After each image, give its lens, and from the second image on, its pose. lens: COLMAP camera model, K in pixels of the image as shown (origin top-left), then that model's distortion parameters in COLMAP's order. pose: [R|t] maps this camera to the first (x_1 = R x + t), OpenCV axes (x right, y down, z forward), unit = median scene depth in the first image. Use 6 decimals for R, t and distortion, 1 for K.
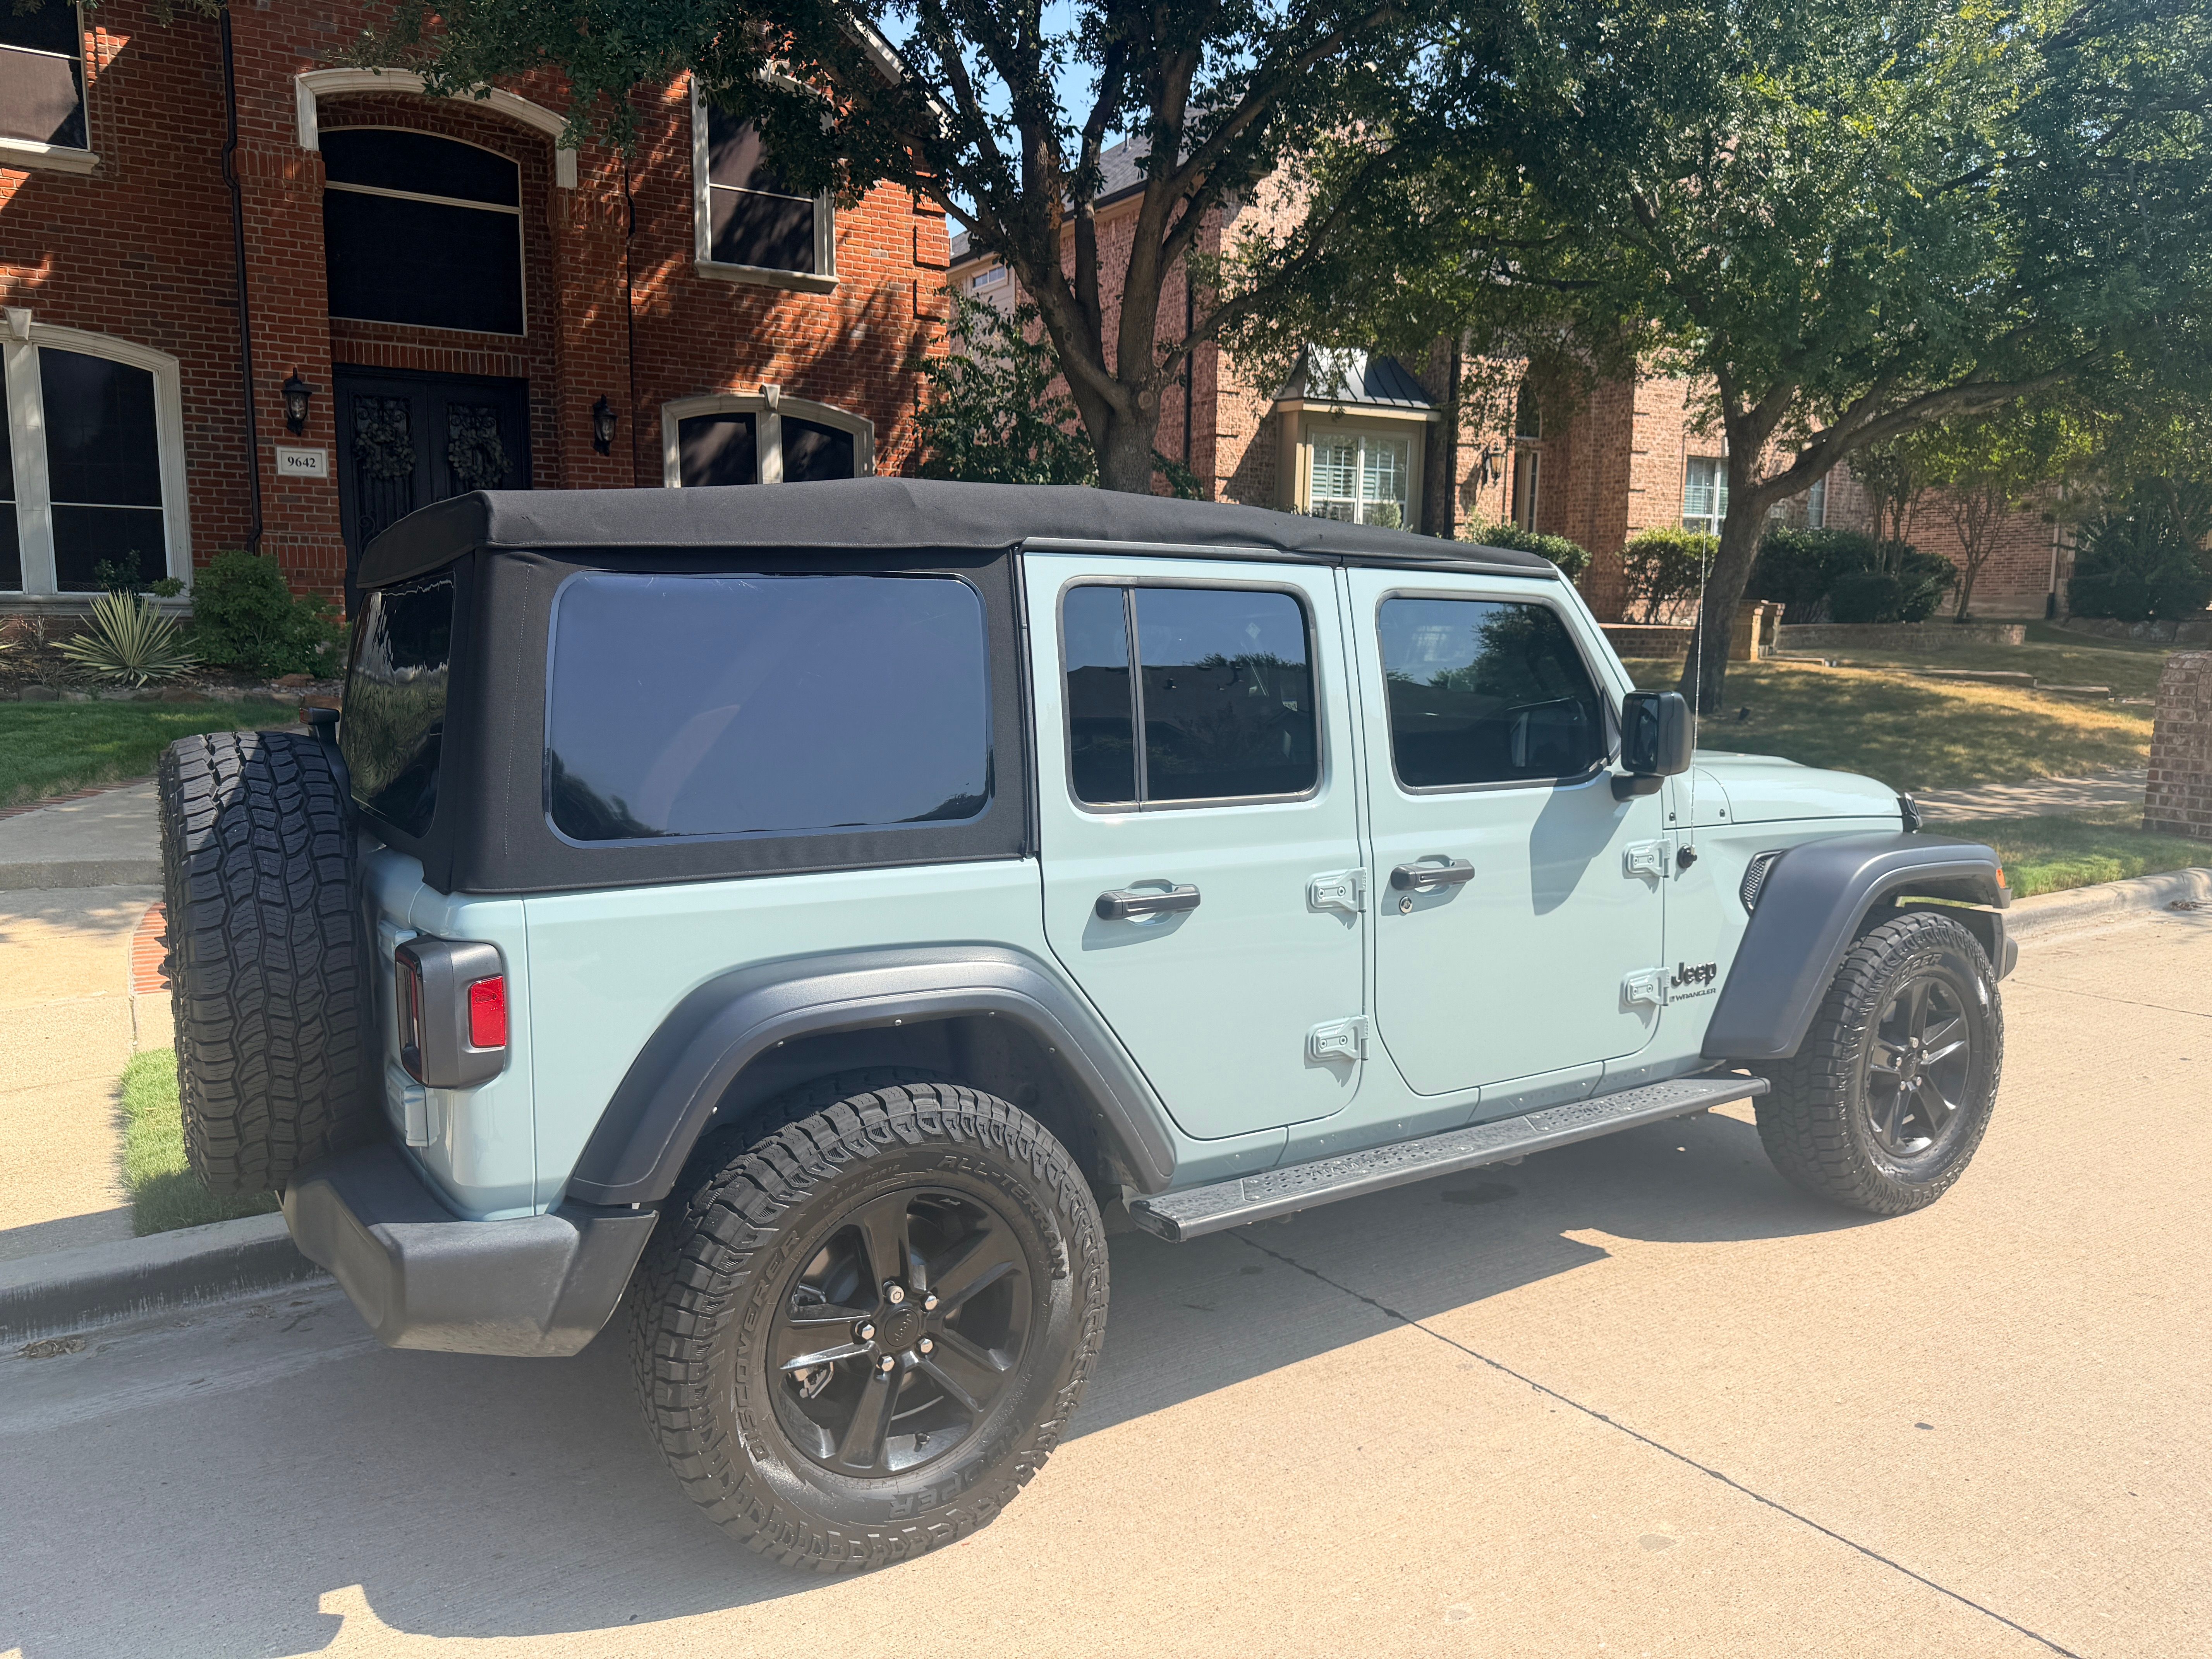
lens RADIAL K [[1568.6, 0, 1100.0], [0, 1568.6, 823.6], [0, 0, 1]] dist [0.027803, -0.031638]
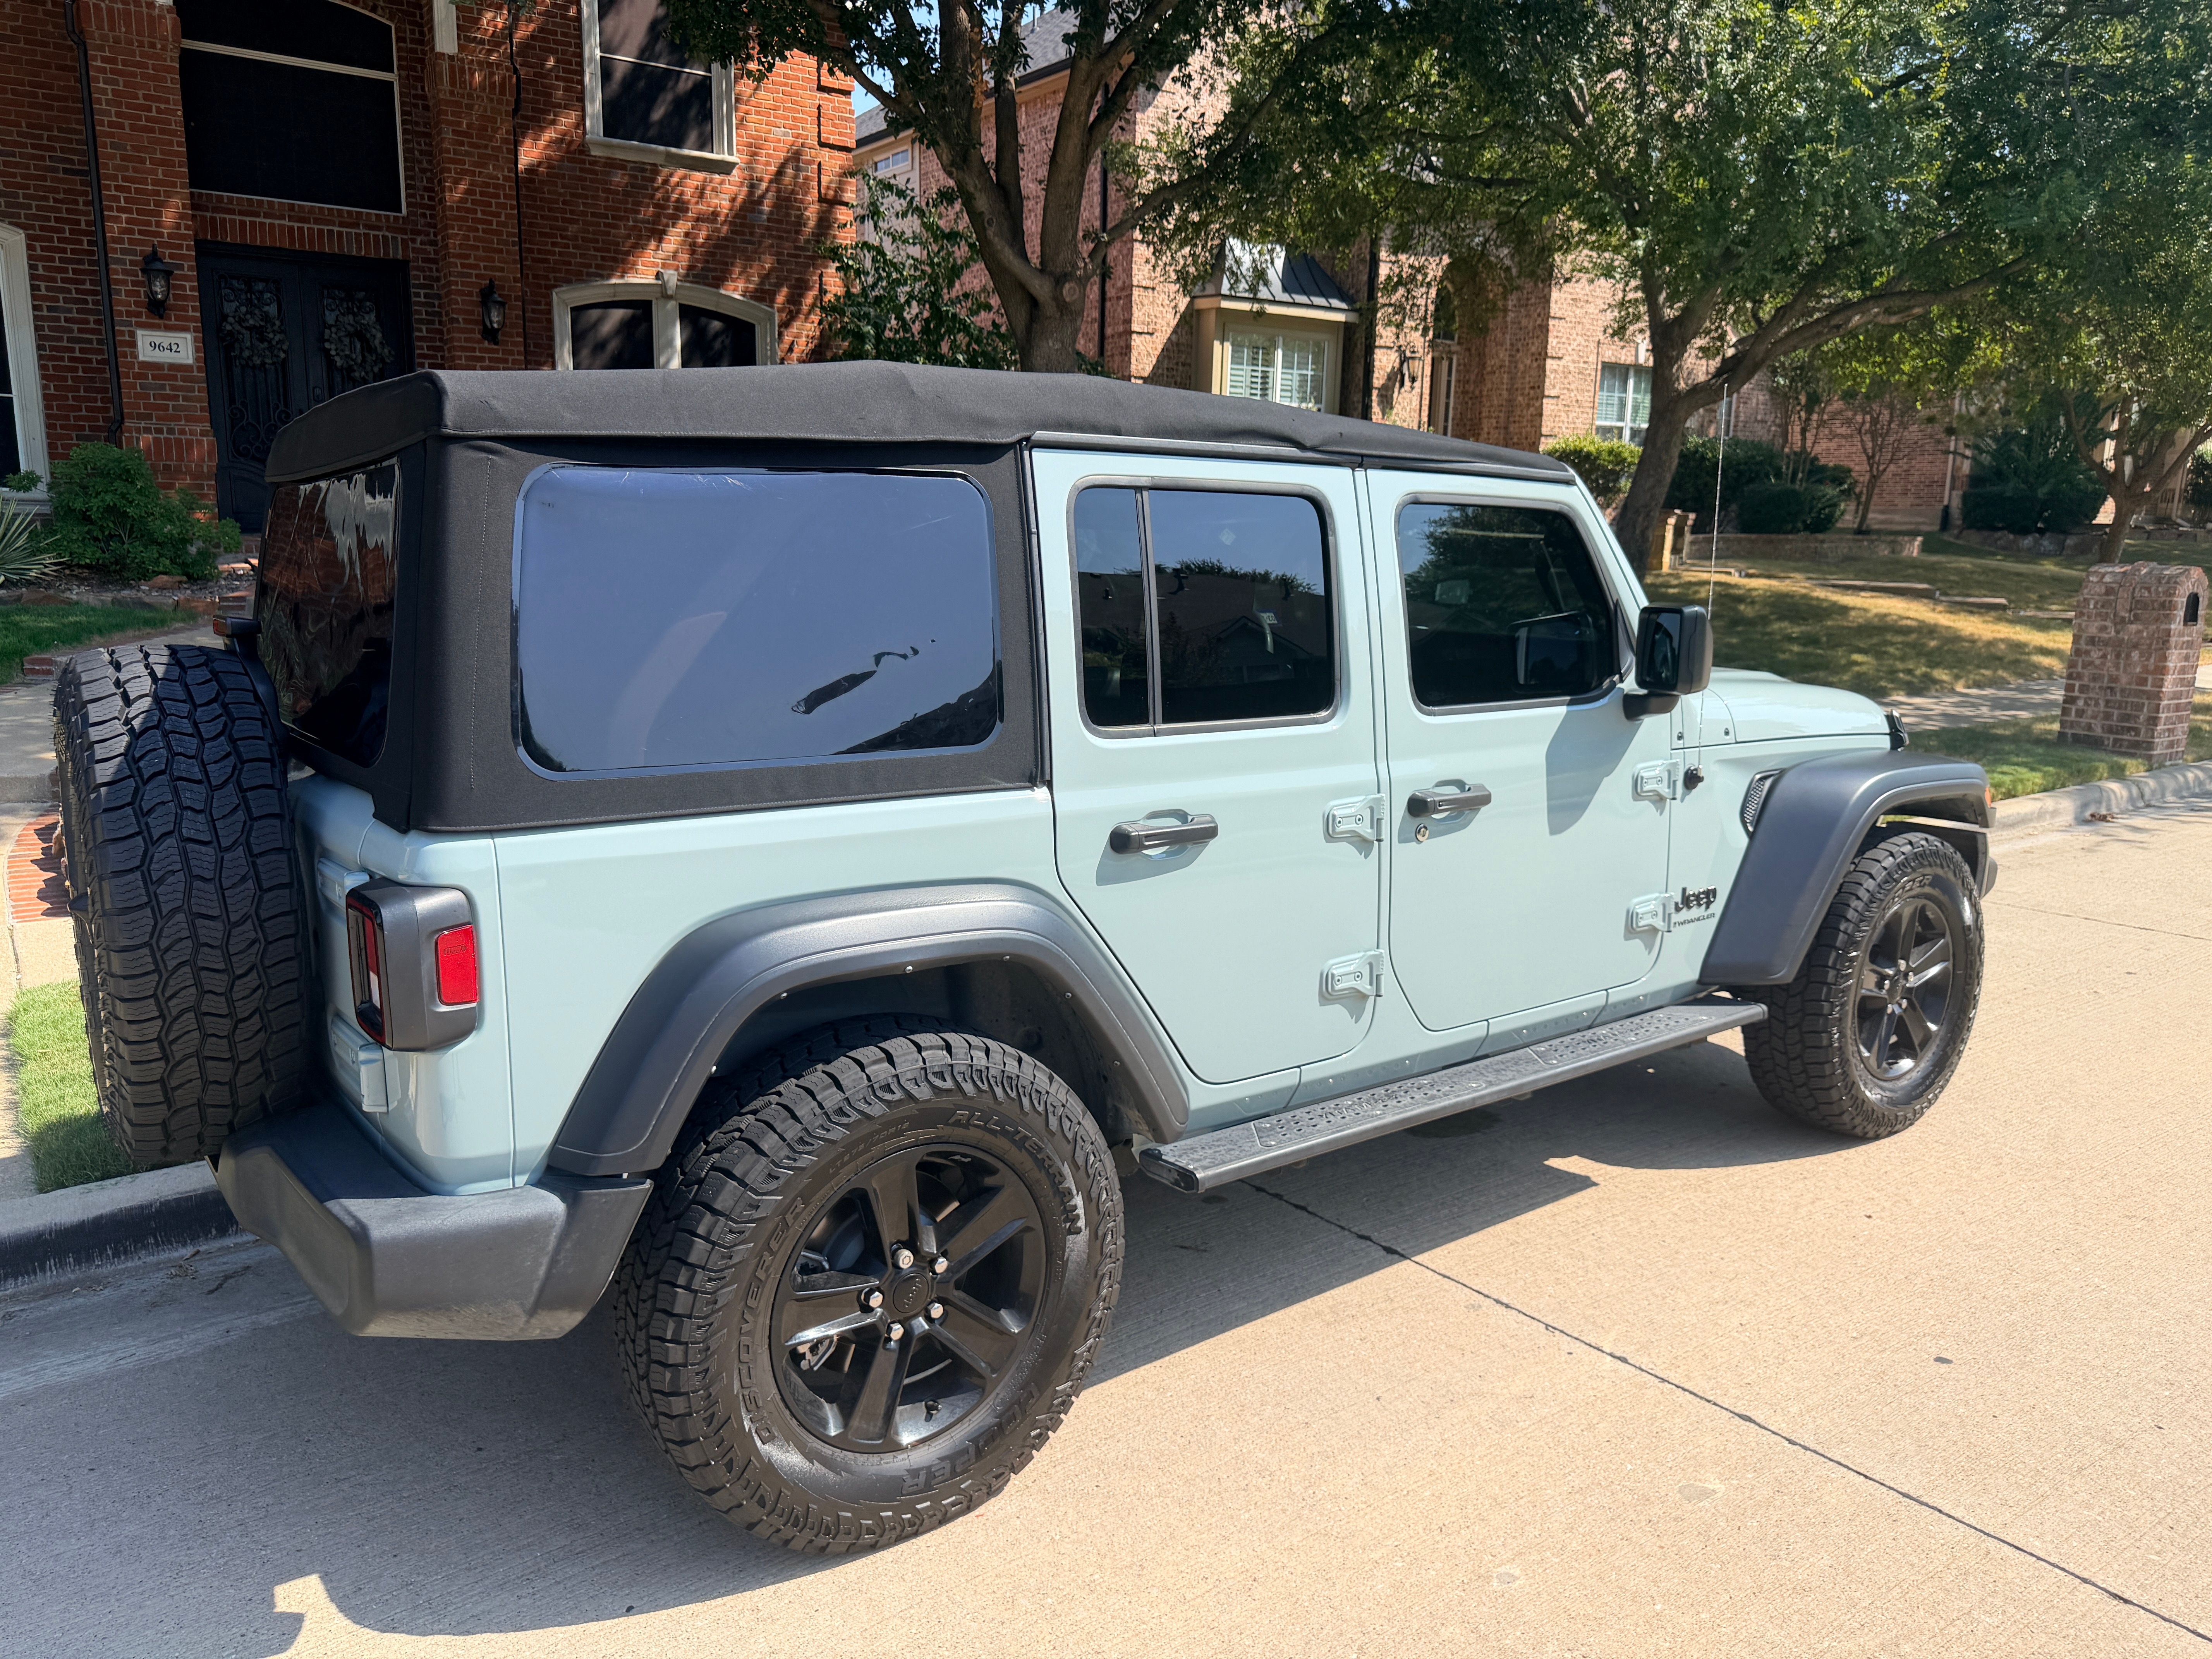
lens RADIAL K [[1574.1, 0, 1094.6], [0, 1574.1, 832.8], [0, 0, 1]] dist [0.014050, -0.018887]
pose [[0.998129, -0.003933, 0.061023, -0.047792], [-0.000001, 0.997929, 0.064328, -0.007015], [-0.061149, -0.064208, 0.996061, 0.054858]]
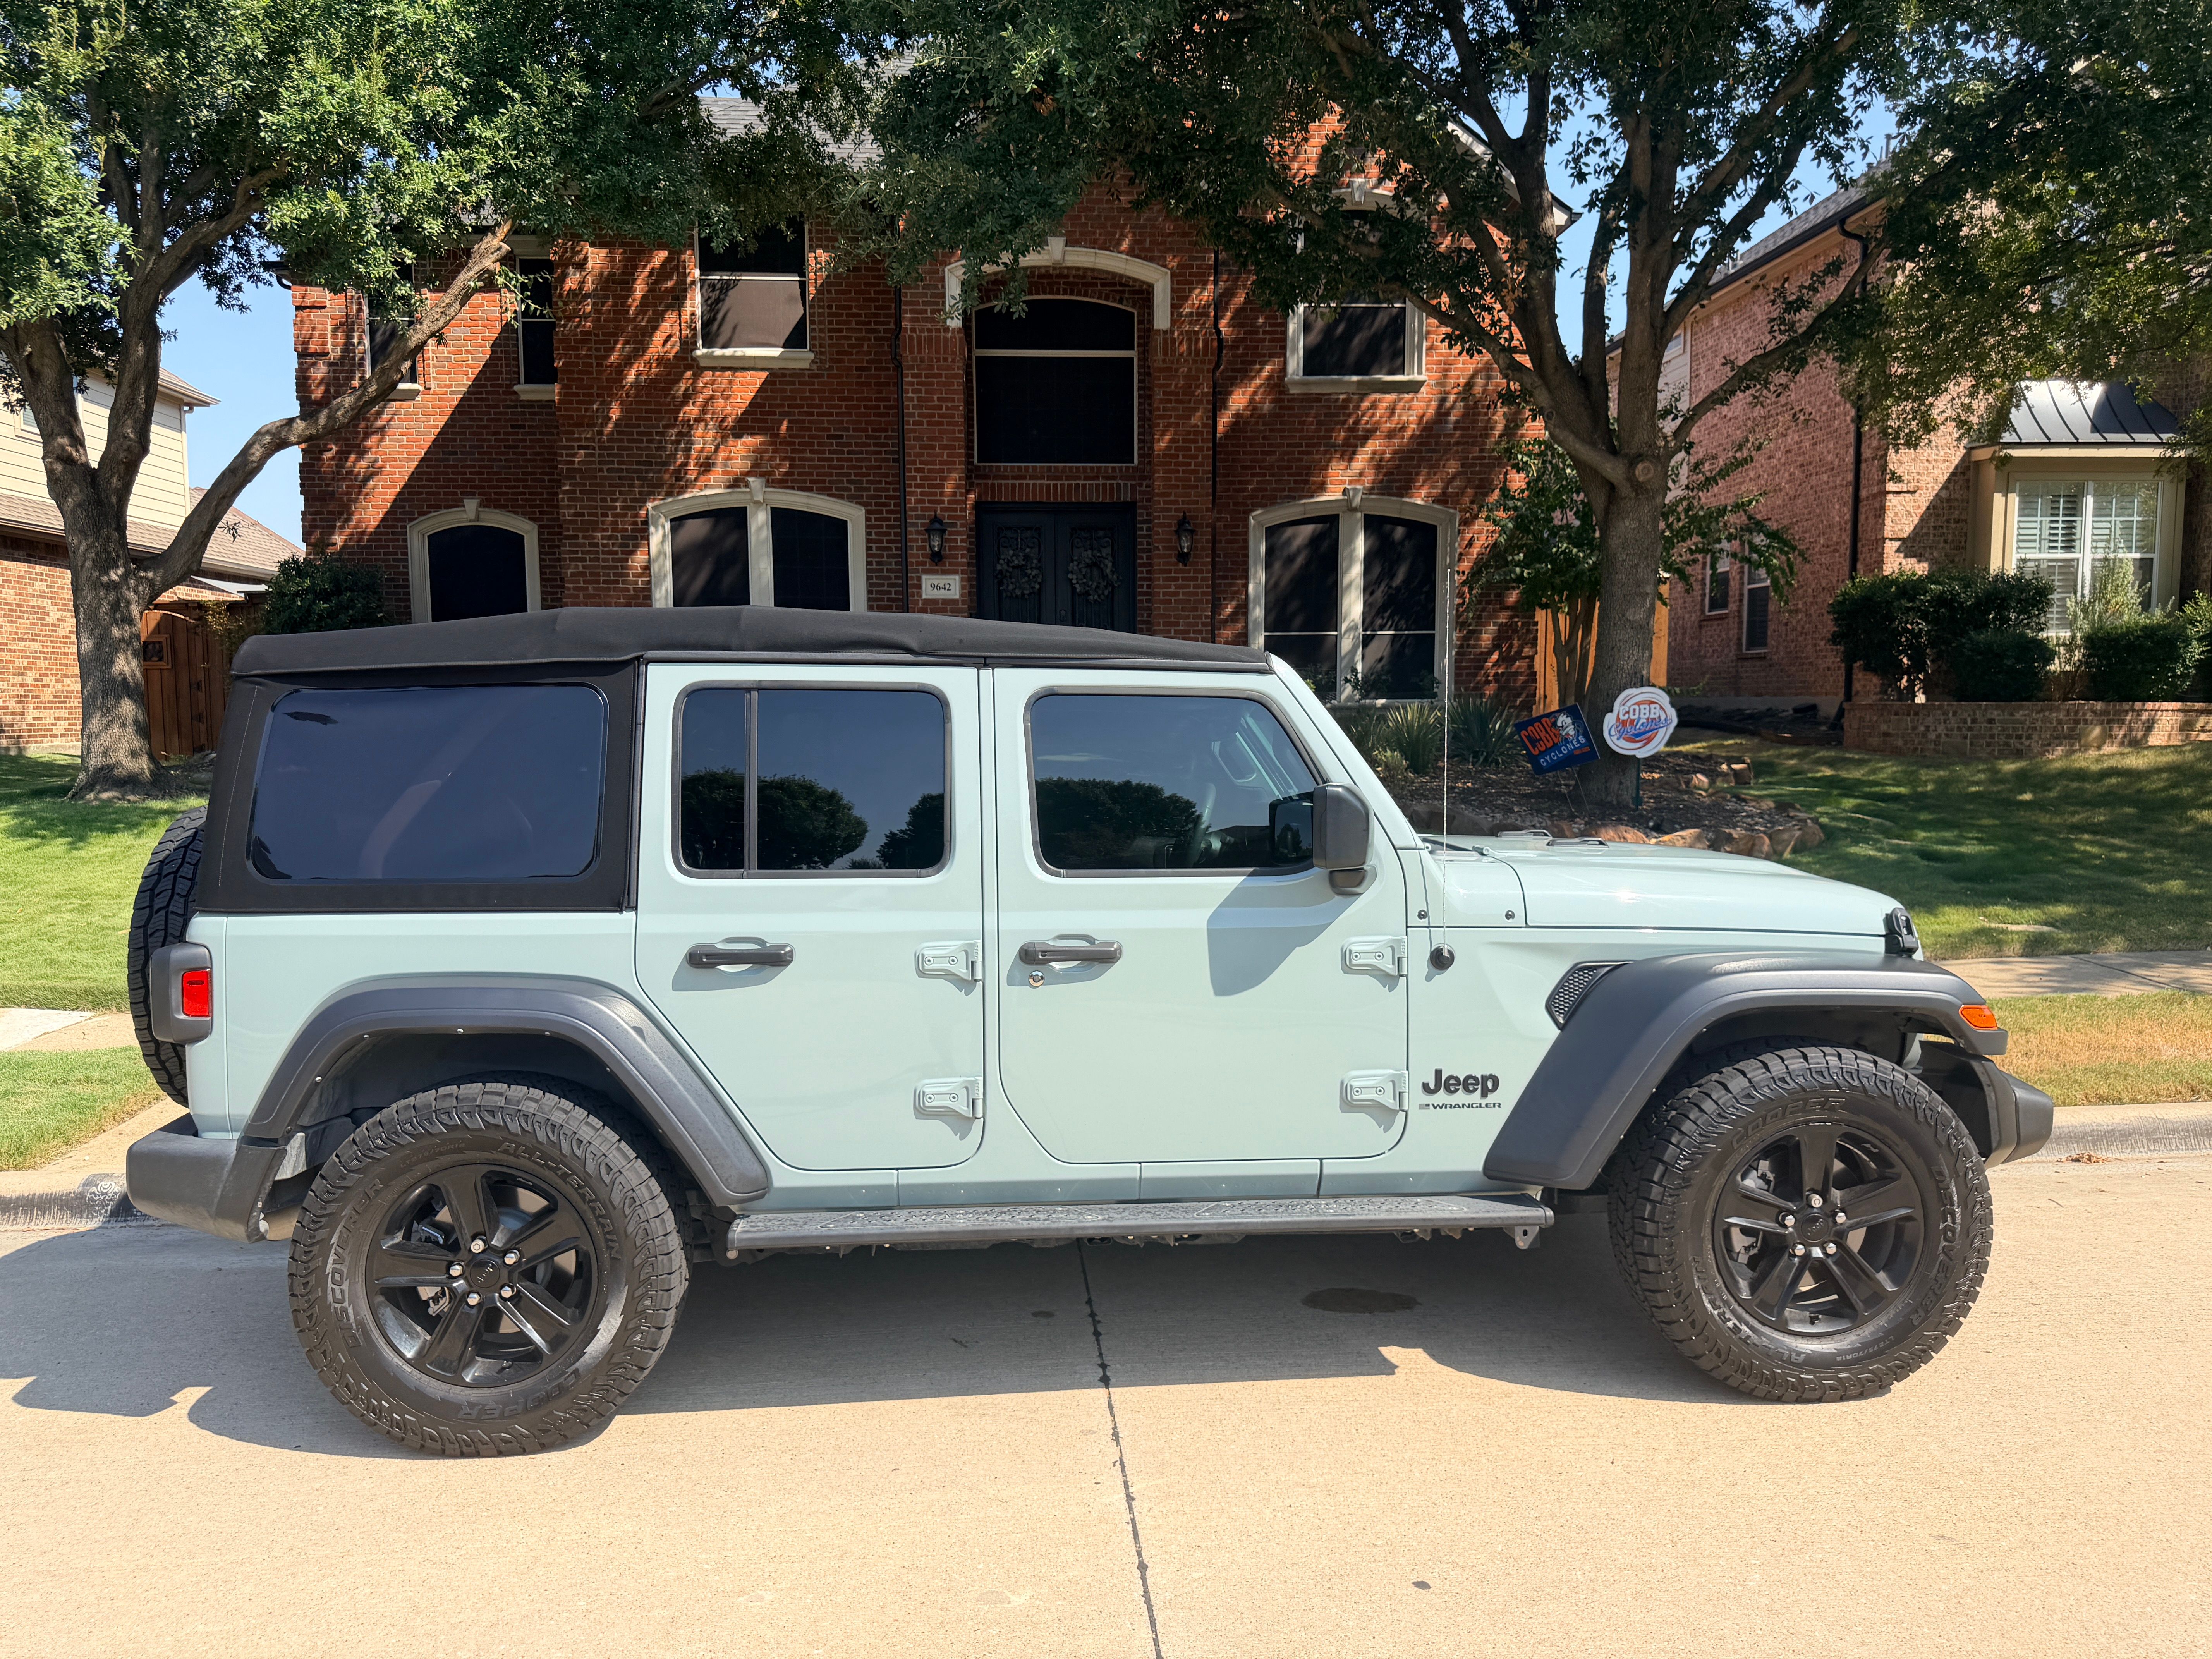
lens RADIAL K [[1560.8, 0, 1100.6], [0, 1560.8, 851.0], [0, 0, 1]] dist [0.080232, -0.096054]
pose [[0.877516, 0.029038, -0.478668, 0.593057], [-0.047493, 0.998520, -0.026492, -0.007406], [0.477190, 0.045980, 0.877596, 0.065872]]
